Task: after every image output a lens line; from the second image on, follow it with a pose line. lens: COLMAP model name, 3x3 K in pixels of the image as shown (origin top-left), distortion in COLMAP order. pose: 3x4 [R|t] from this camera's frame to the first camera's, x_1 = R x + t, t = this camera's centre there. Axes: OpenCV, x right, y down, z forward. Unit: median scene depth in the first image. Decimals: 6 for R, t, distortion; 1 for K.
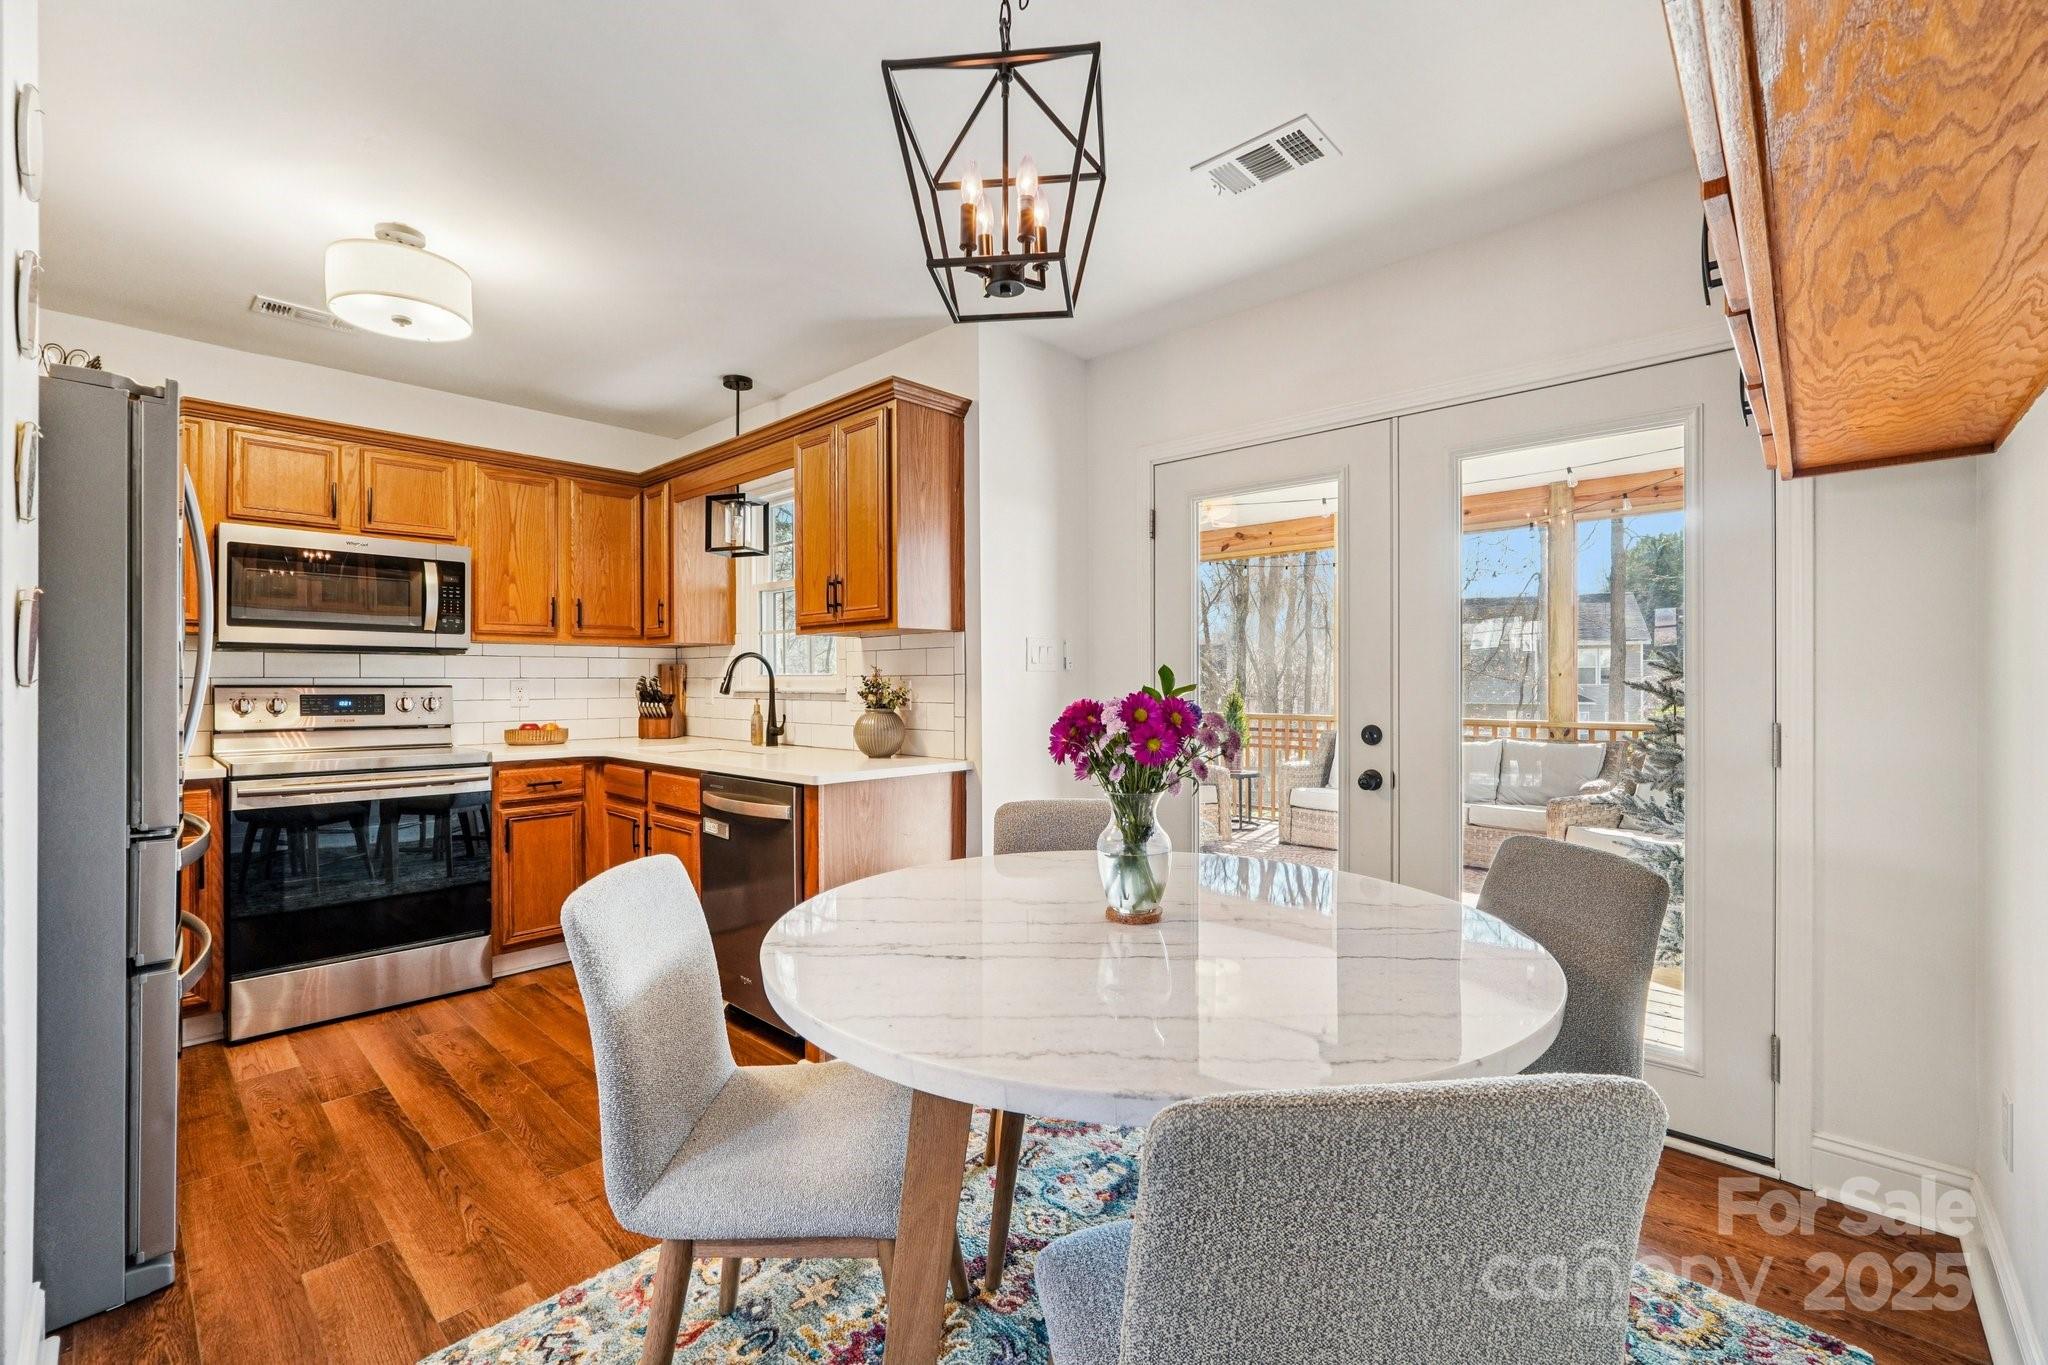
lens RADIAL K [[864.9, 0, 1027.0], [0, 864.9, 678.8], [0, 0, 1]] dist [-0.014491, 0.005231]
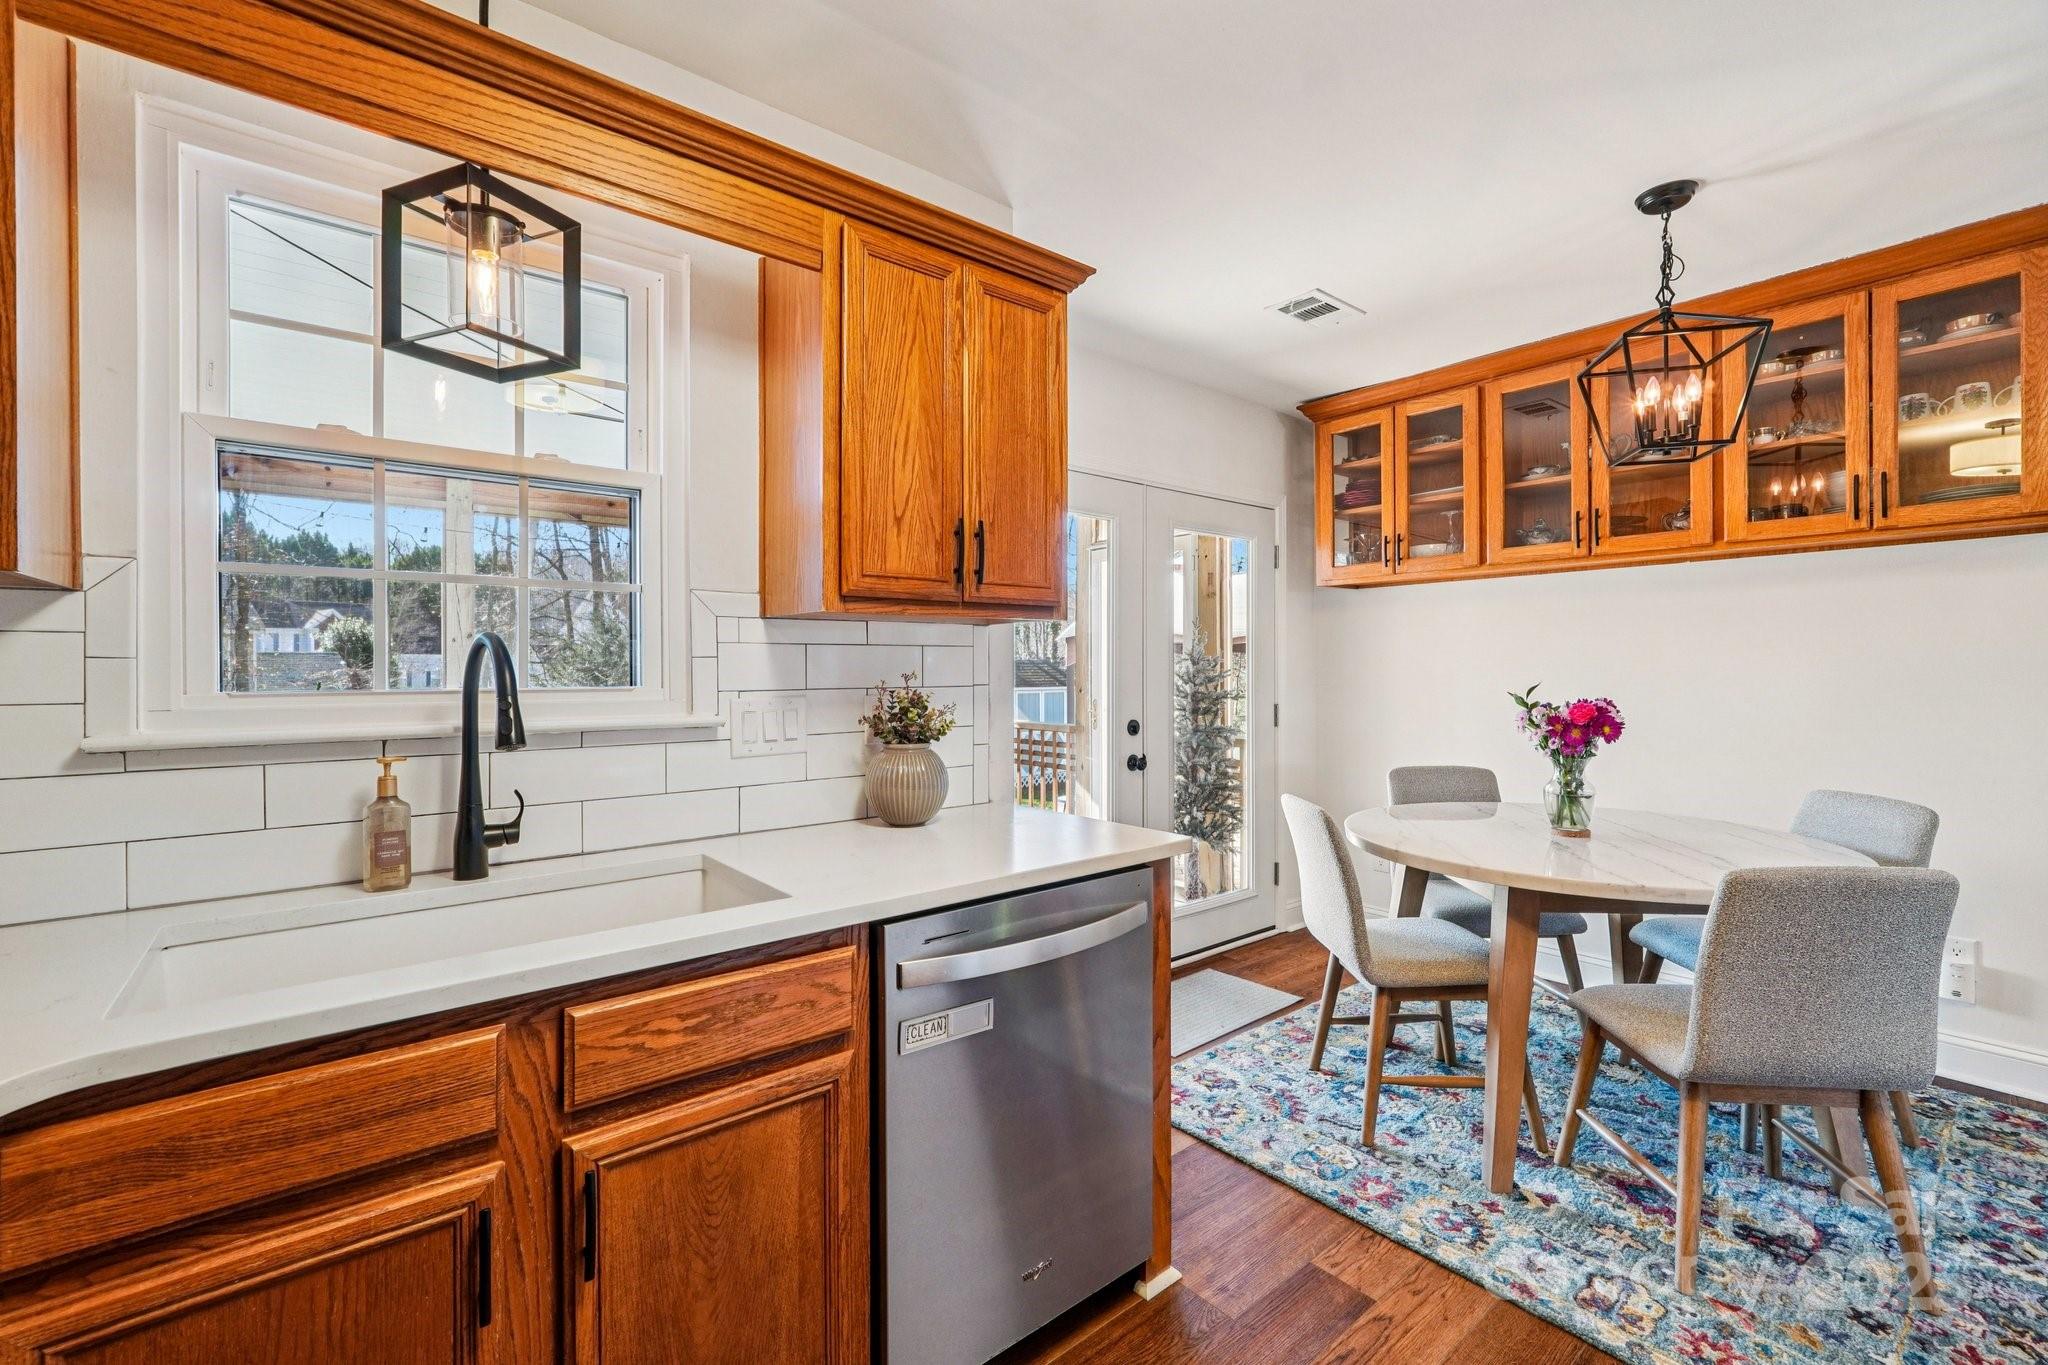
lens RADIAL K [[864.9, 0, 1027.6], [0, 864.9, 671.9], [0, 0, 1]] dist [-0.014491, 0.005231]
pose [[0.137346, -0.002329, 0.990520, -0.713469], [0.000903, 0.999997, 0.002226, -0.015917], [-0.990523, 0.000589, 0.137347, 0.785035]]
